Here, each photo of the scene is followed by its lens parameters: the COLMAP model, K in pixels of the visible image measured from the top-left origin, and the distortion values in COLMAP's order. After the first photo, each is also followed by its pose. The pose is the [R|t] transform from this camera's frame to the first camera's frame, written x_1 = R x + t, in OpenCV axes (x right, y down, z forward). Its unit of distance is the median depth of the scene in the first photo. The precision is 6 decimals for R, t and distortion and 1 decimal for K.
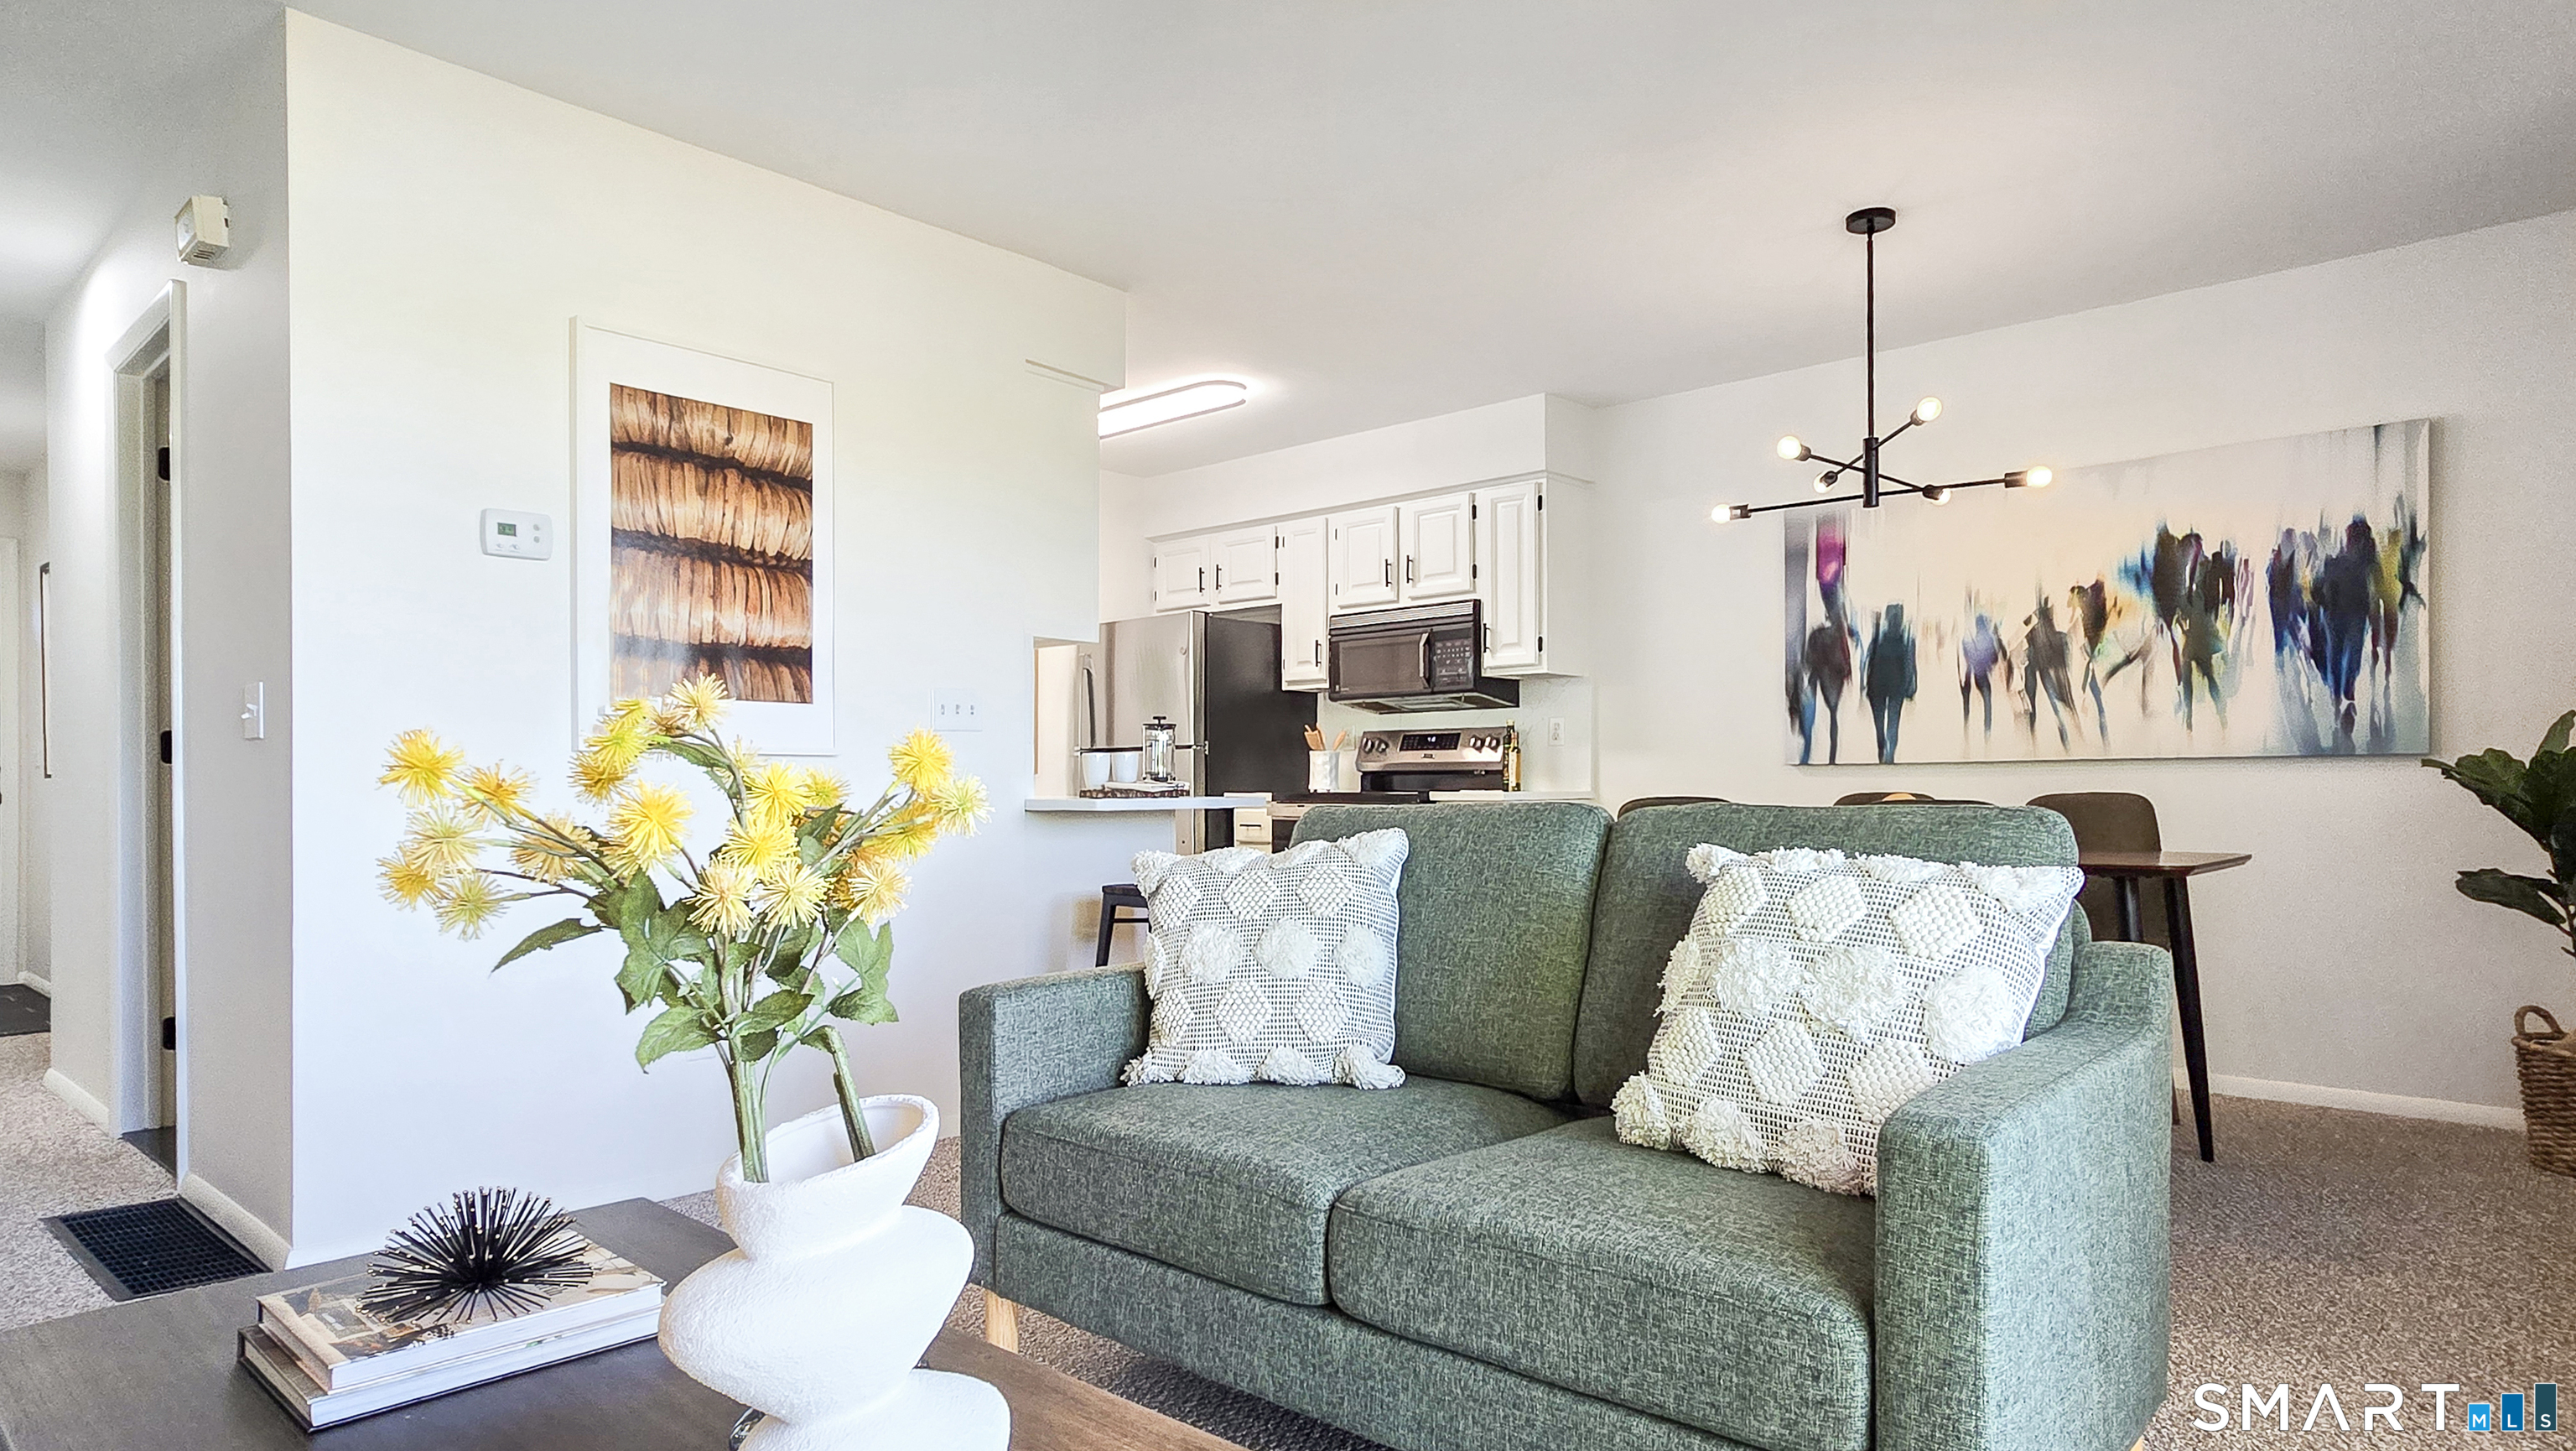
lens RADIAL K [[1474.6, 0, 1302.6], [0, 1474.6, 805.5], [0, 0, 1]] dist [-0.016841, 0.025098]
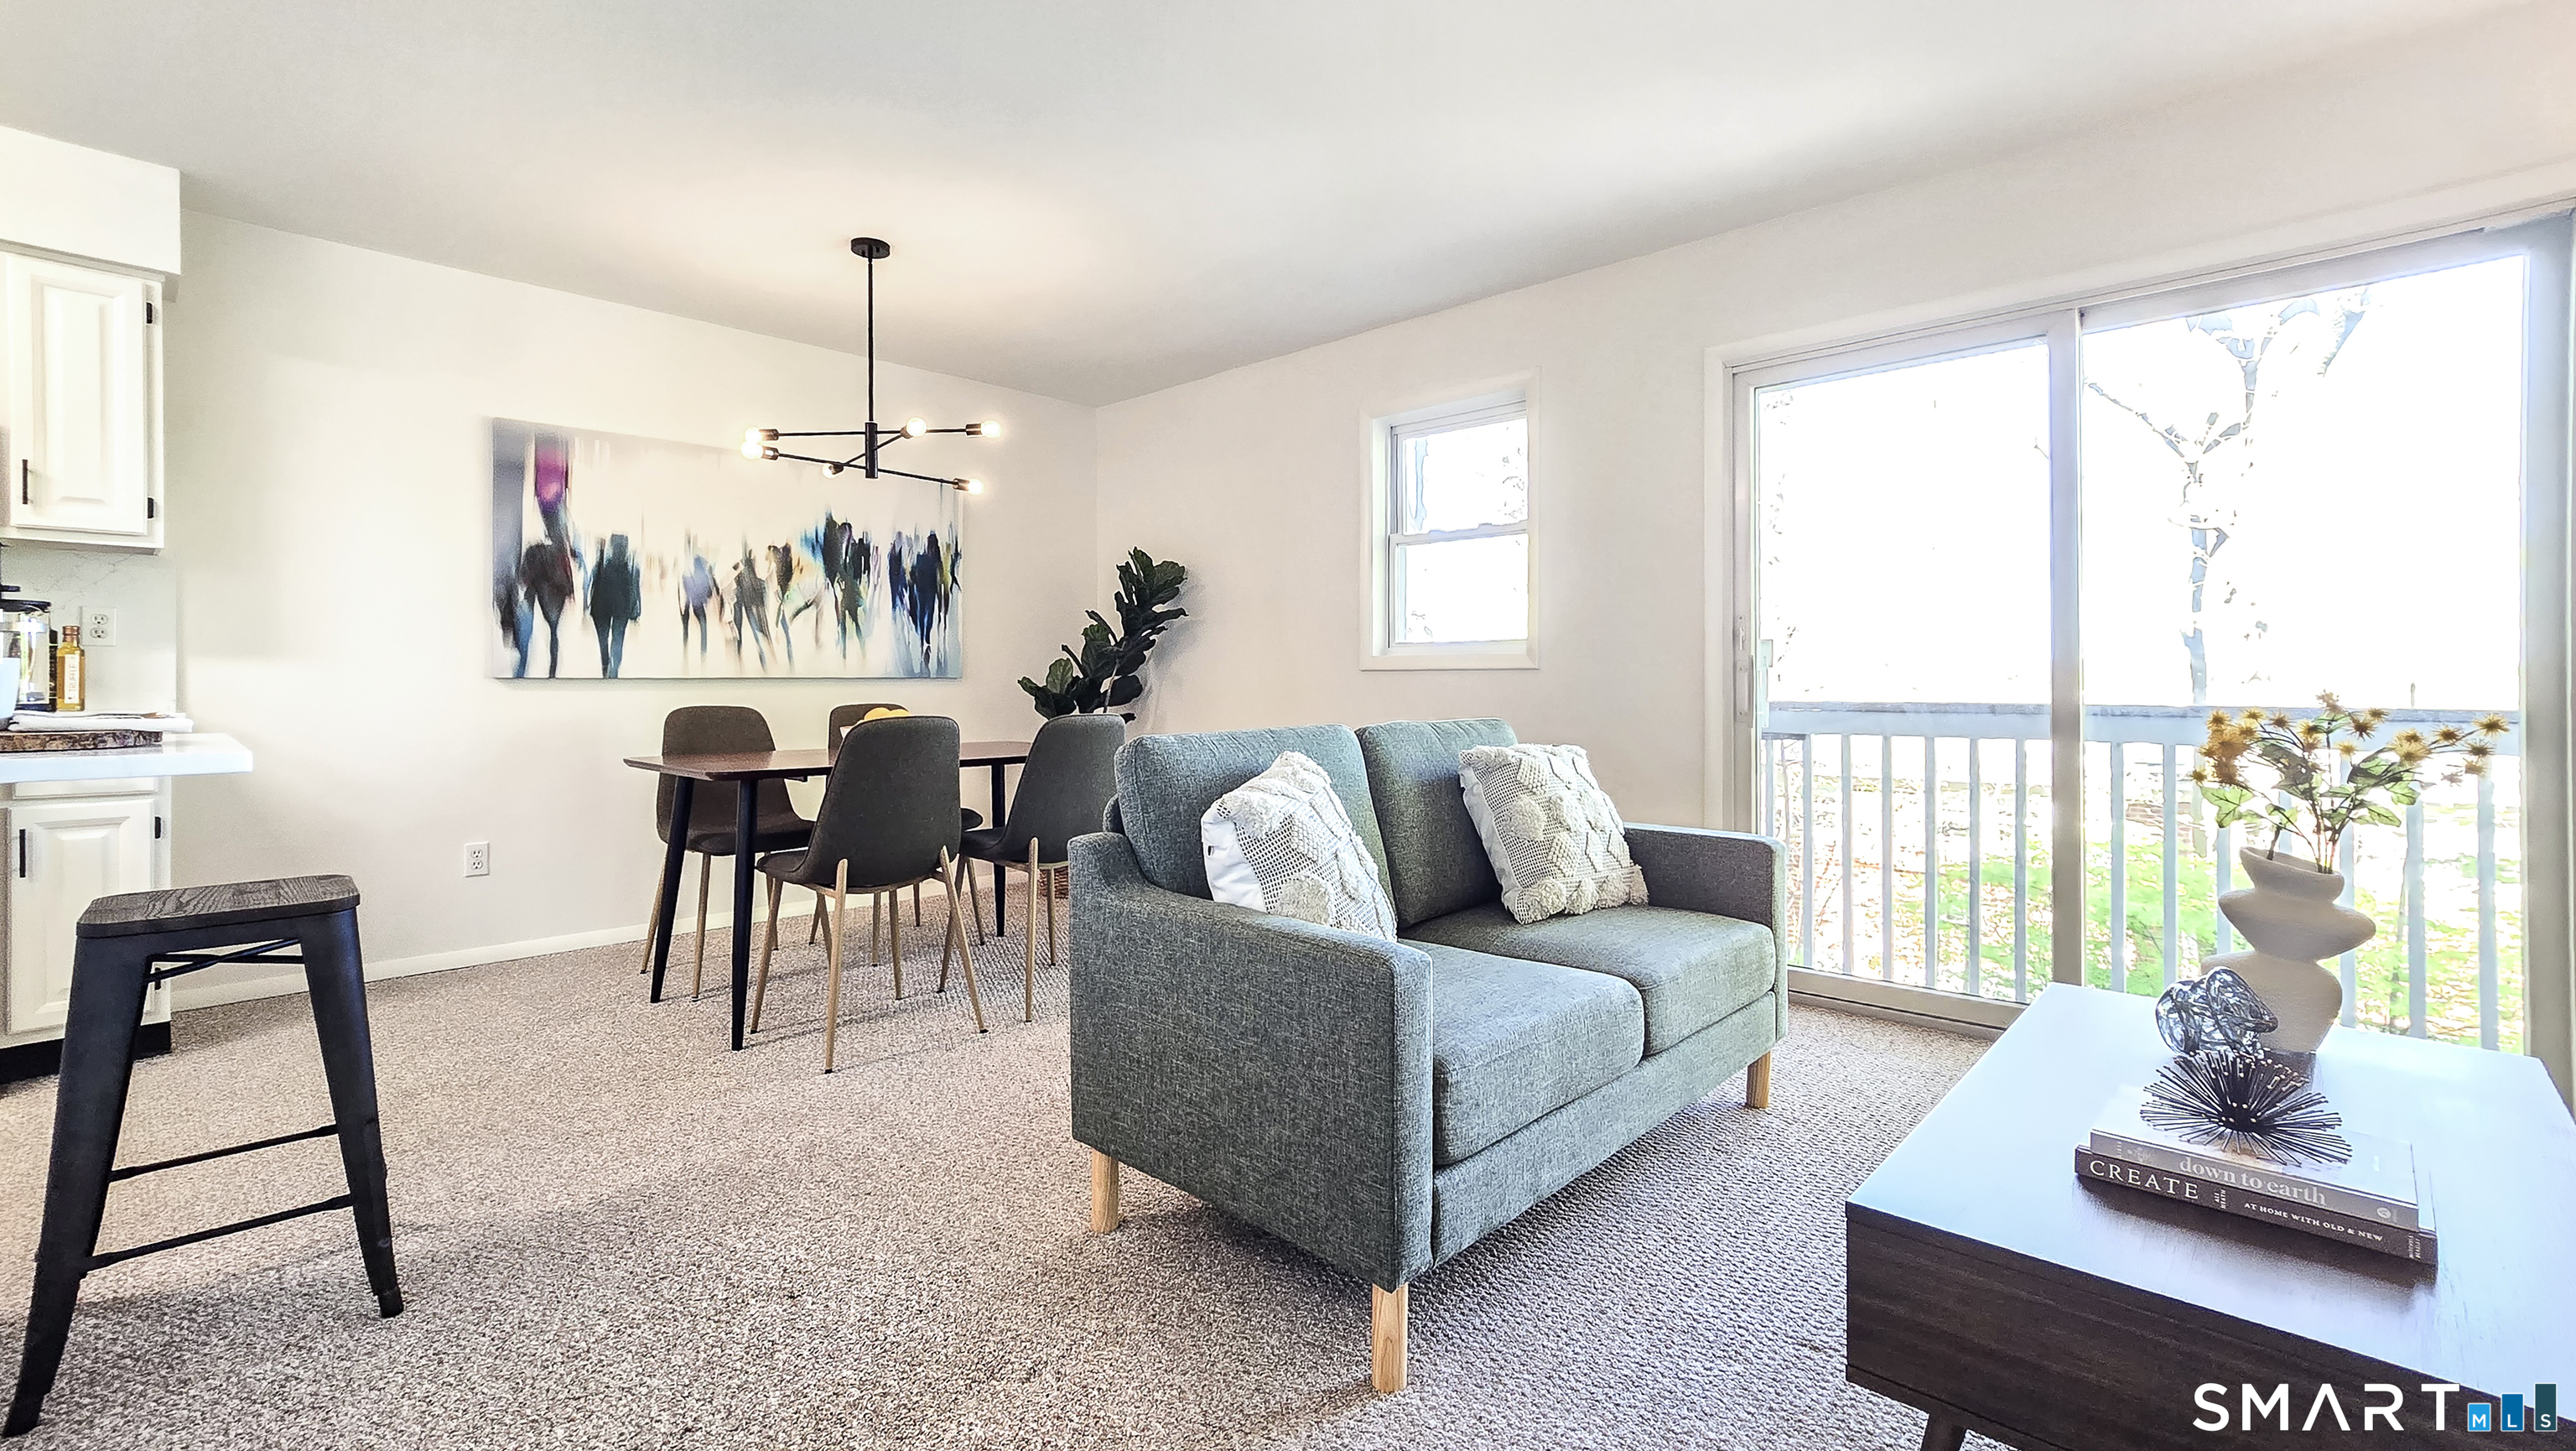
lens RADIAL K [[1106.0, 0, 1256.9], [0, 1106.0, 682.5], [0, 0, 1]] dist [-0.001003, 0.004337]
pose [[0.044424, -0.000035, 0.999013, -0.462933], [0.009351, 0.999956, -0.000381, -0.023670], [-0.998969, 0.009359, 0.044423, 0.553442]]
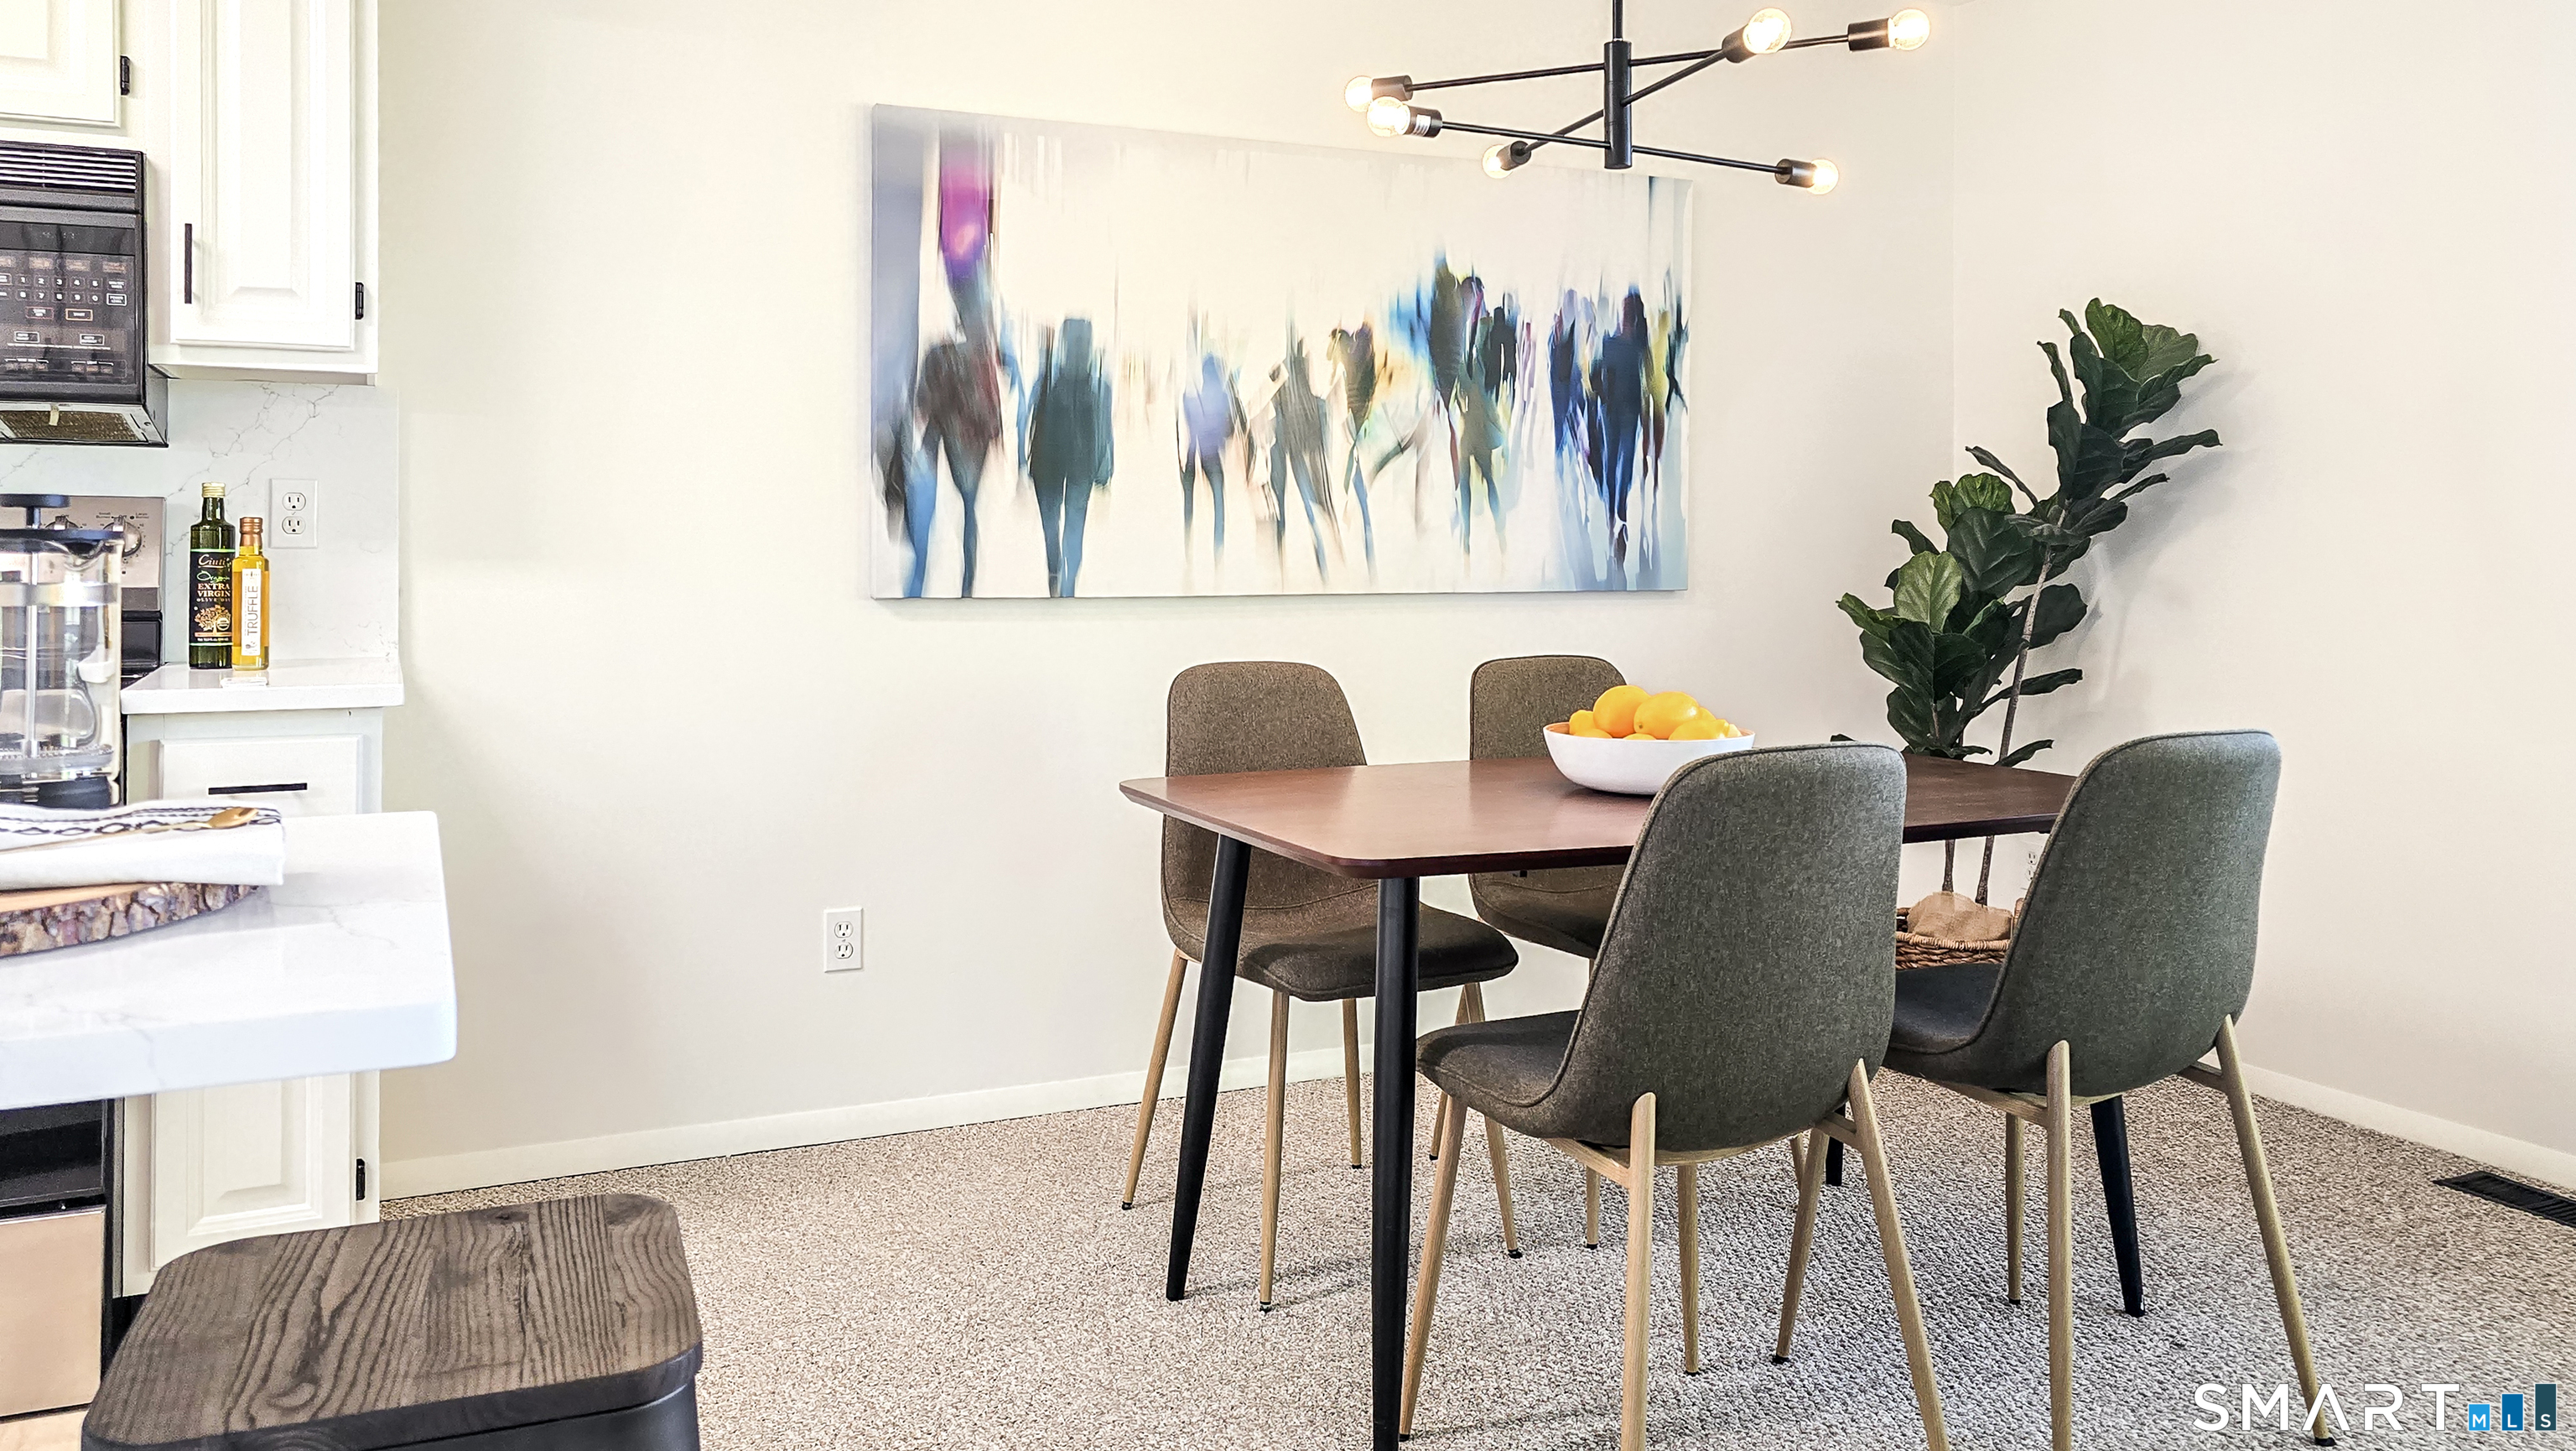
lens RADIAL K [[1958.8, 0, 1278.1], [0, 1958.8, 571.6], [0, 0, 1]] dist [0.050695, -0.001654]
pose [[0.389771, -0.007200, 0.920884, -0.302084], [0.005388, 0.999970, 0.005538, -0.048720], [-0.920896, 0.002803, 0.389798, 0.722101]]
